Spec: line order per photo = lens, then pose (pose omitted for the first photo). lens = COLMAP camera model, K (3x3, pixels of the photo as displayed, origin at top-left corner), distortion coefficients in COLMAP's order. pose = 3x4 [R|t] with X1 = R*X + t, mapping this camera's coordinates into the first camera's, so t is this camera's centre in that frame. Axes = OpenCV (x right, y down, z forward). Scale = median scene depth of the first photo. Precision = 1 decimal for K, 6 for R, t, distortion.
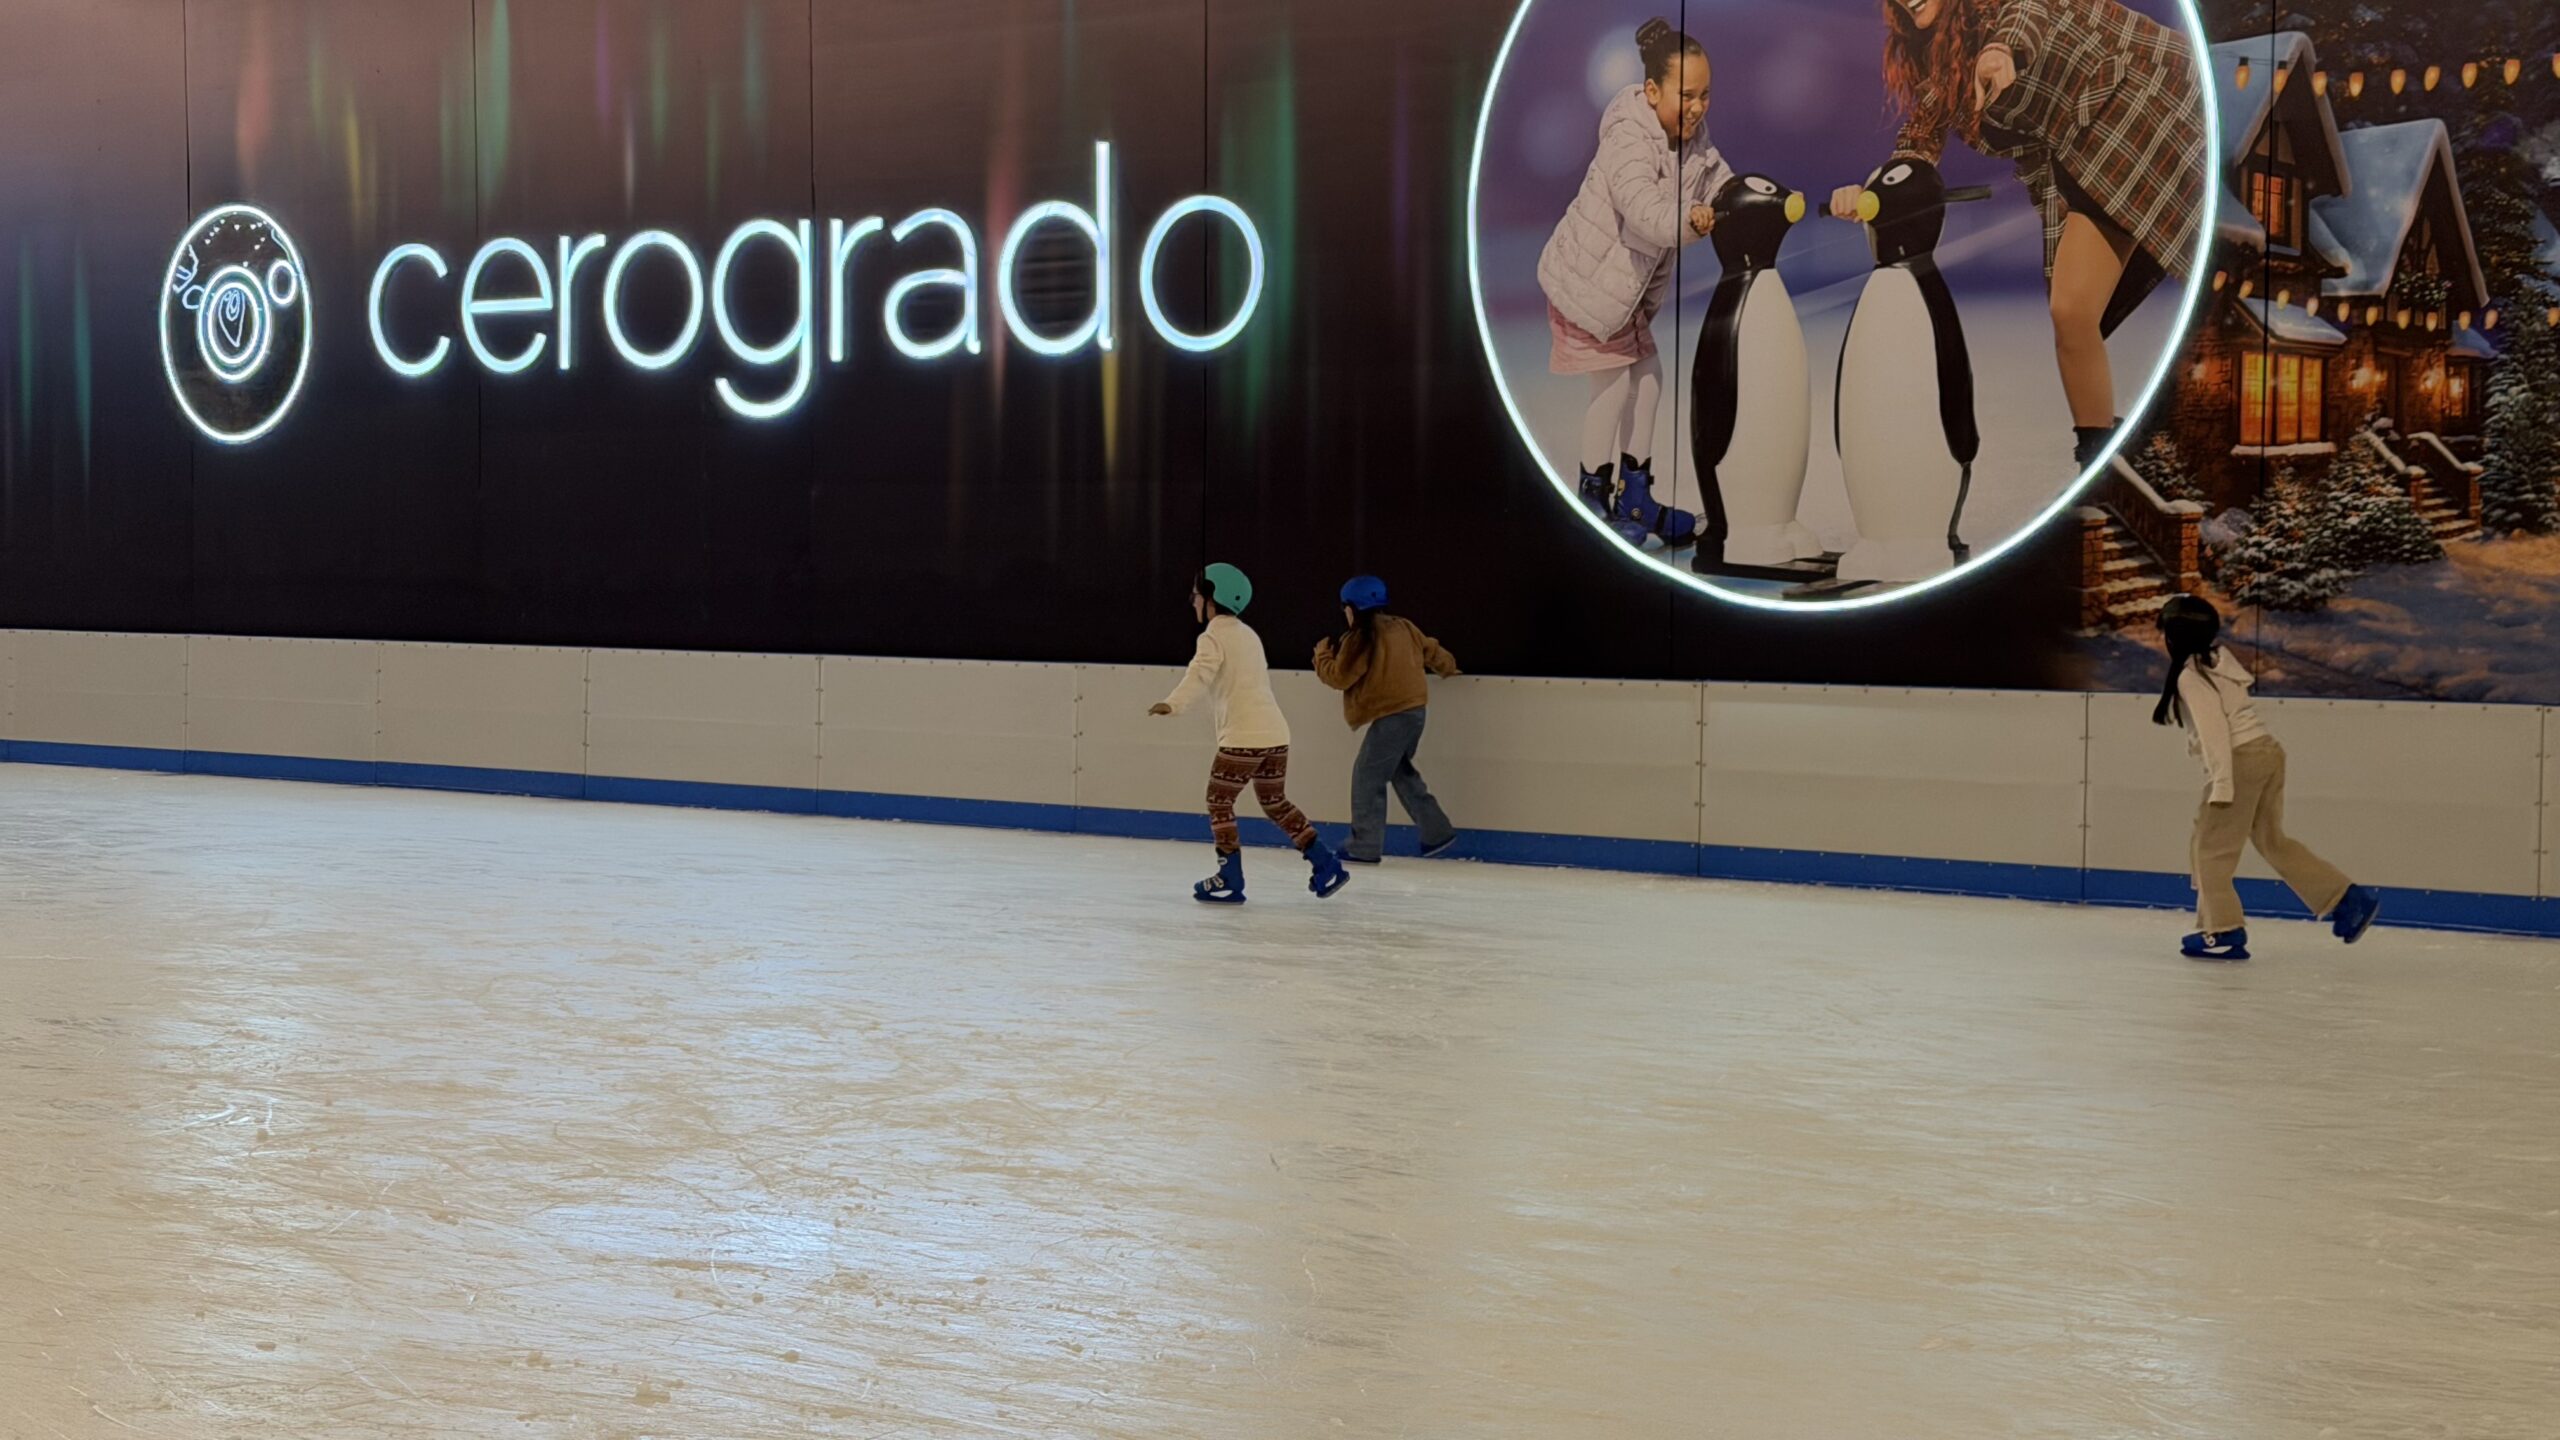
lens RADIAL K [[3547.2, 0, 1261.0], [0, 3547.2, 718.5], [0, 0, 1]] dist [0.113080, 0.000000]
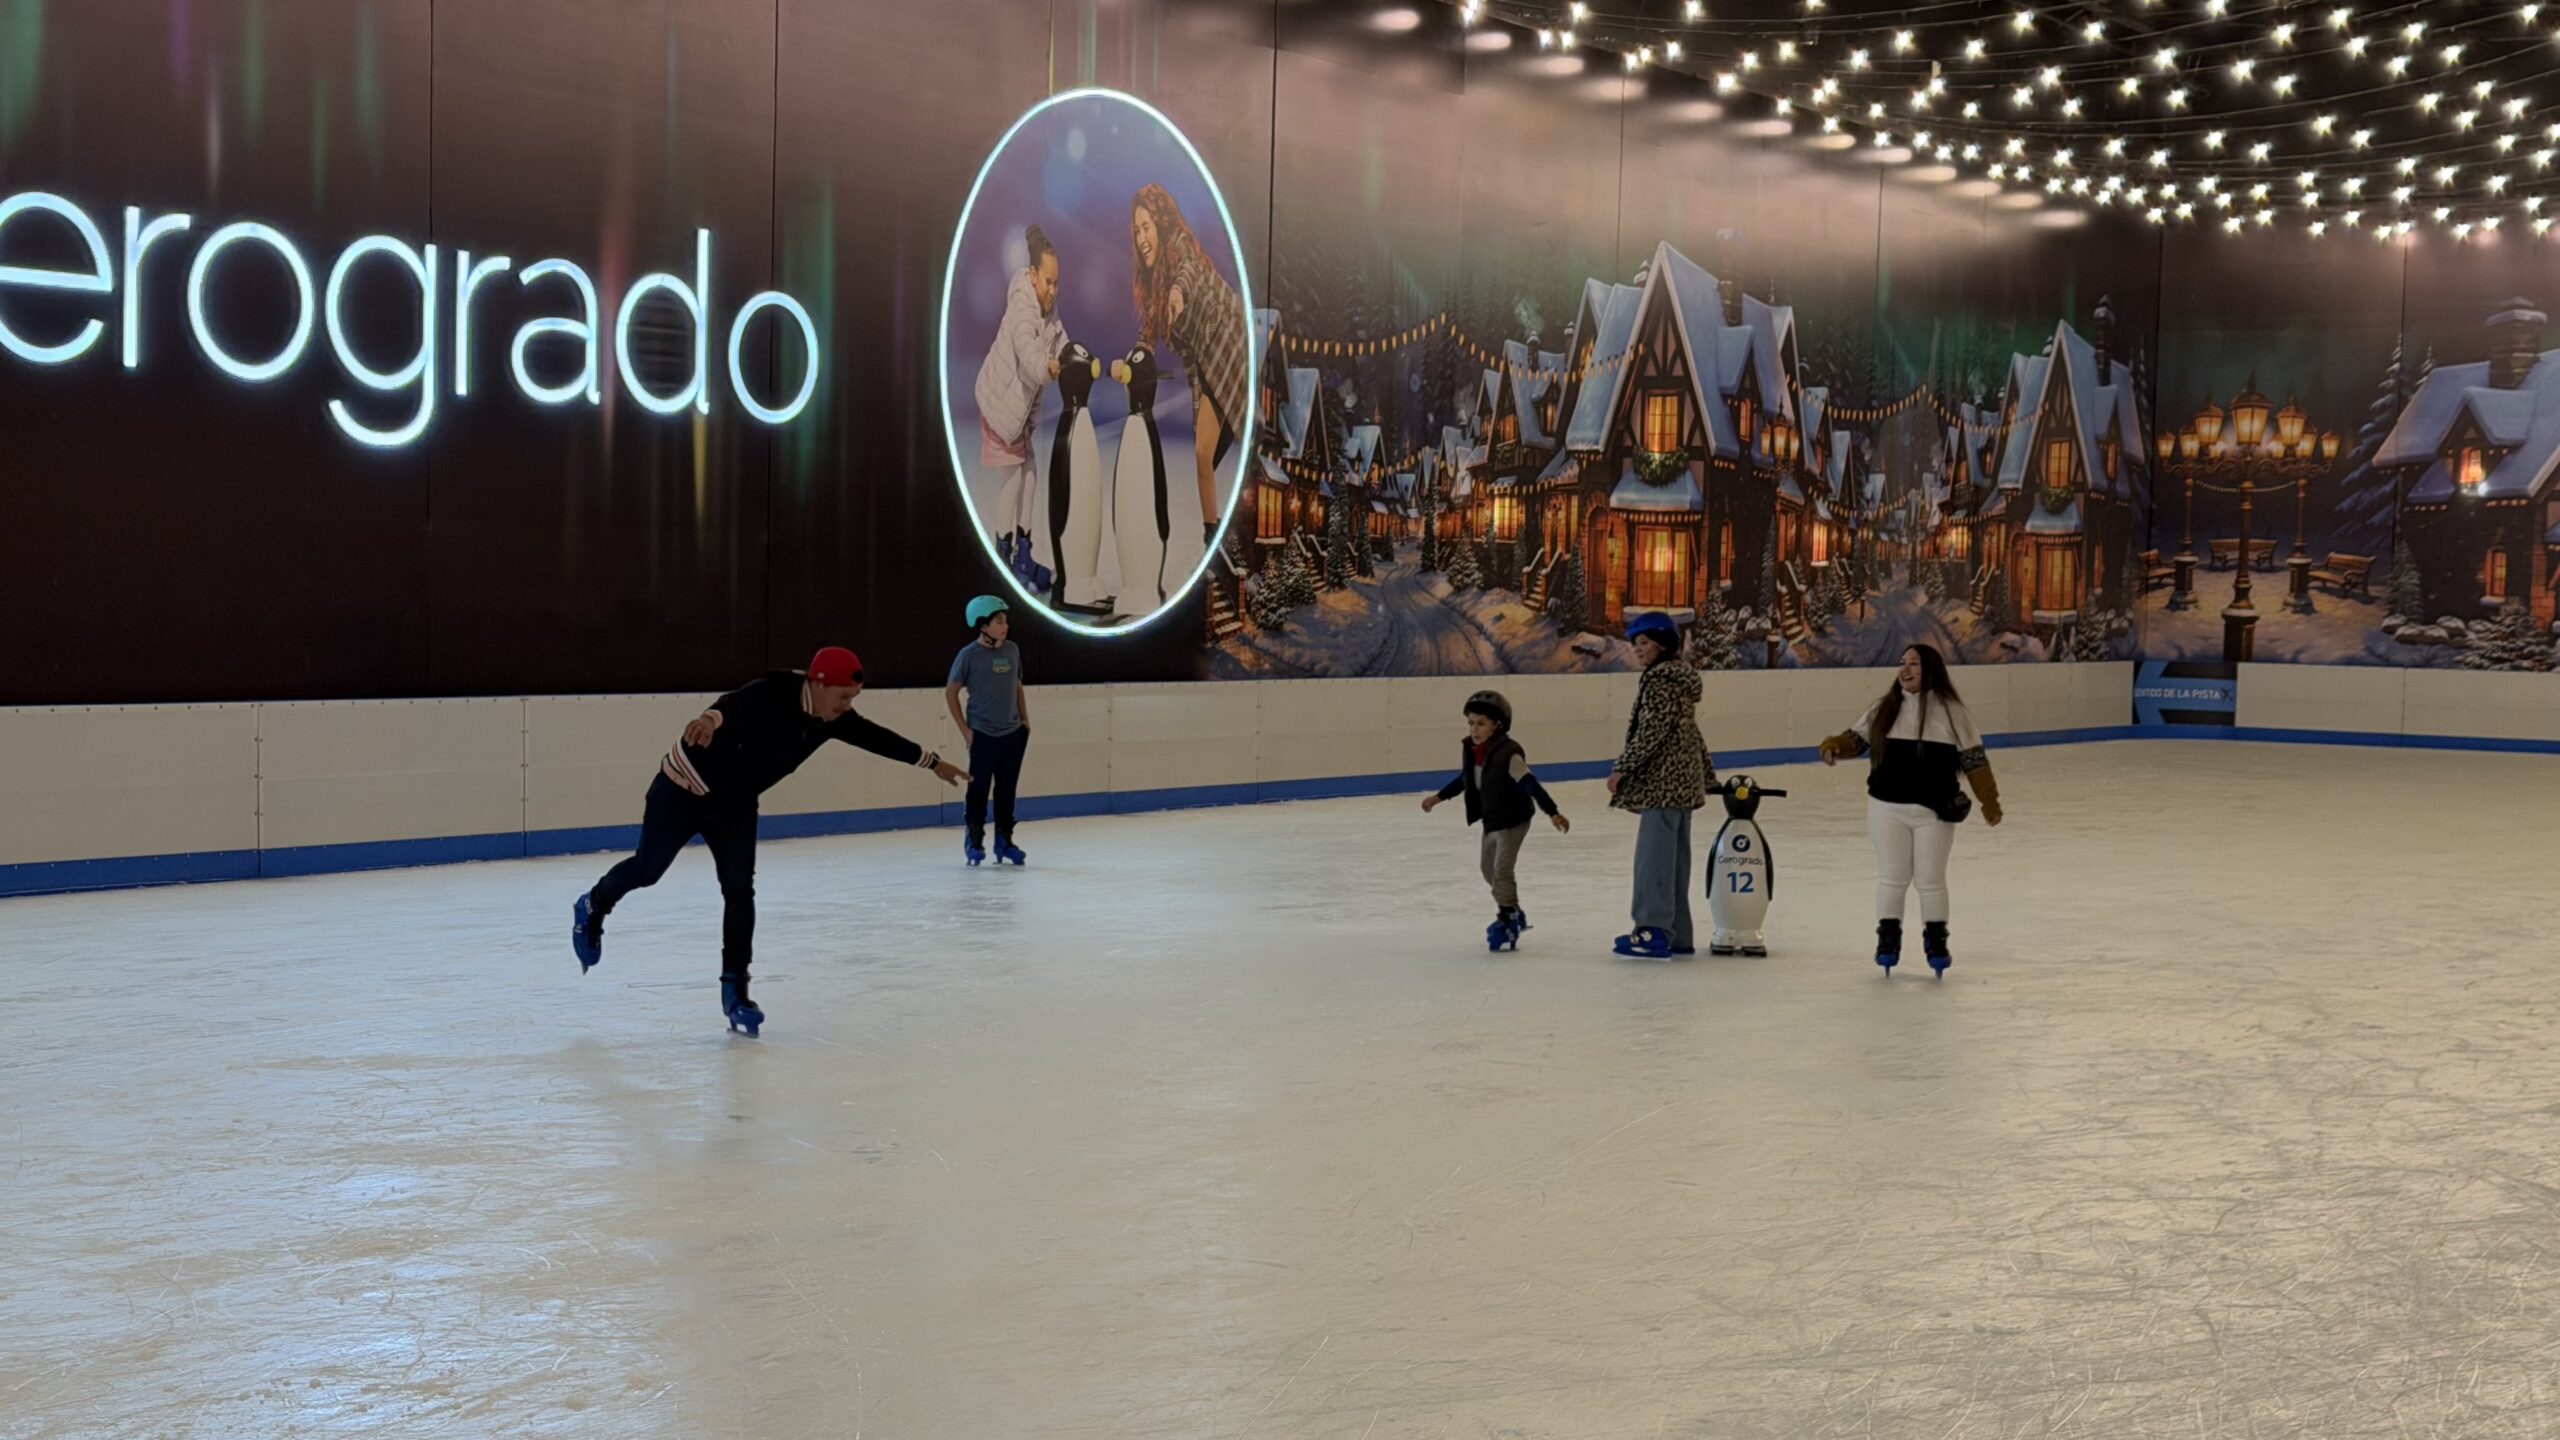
lens RADIAL K [[3547.2, 0, 1258.1], [0, 3547.2, 723.0], [0, 0, 1]] dist [0.113080, 0.000000]
pose [[-0.077853, -0.043850, 0.996000, -1.331178], [0.028948, 0.998512, 0.046223, -0.059312], [-0.996544, 0.032431, -0.076468, 1.025525]]
